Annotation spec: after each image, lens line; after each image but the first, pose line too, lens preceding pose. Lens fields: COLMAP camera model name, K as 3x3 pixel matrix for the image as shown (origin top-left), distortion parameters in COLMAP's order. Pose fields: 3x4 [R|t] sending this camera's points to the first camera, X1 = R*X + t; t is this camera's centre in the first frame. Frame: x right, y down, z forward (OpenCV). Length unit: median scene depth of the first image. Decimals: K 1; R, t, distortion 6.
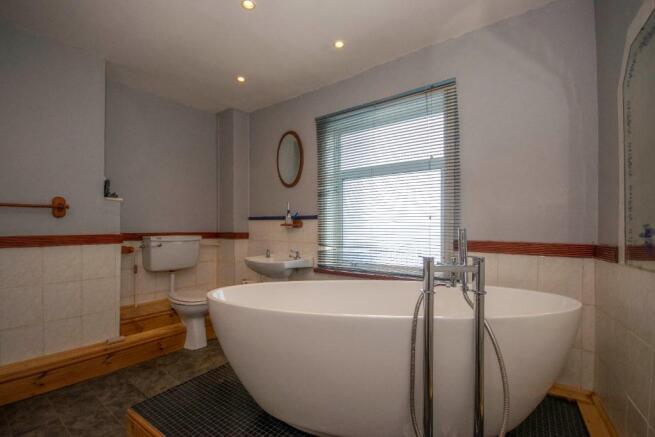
lens RADIAL K [[291.9, 0, 310.5], [0, 291.9, 230.4], [0, 0, 1]] dist [0.002017, 0.000082]
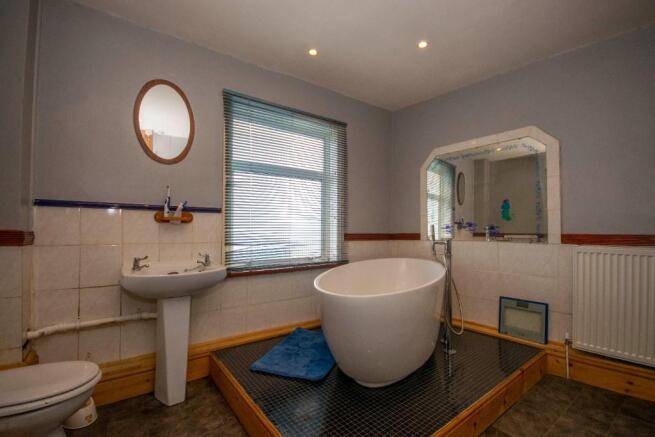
lens RADIAL K [[291.9, 0, 326.8], [0, 291.9, 222.8], [0, 0, 1]] dist [0.002017, 0.000082]
pose [[0.297001, 0.003172, 0.954872, -0.678369], [-0.011264, 0.999937, 0.000182, -0.015163], [-0.954811, -0.010810, 0.297018, 0.479291]]
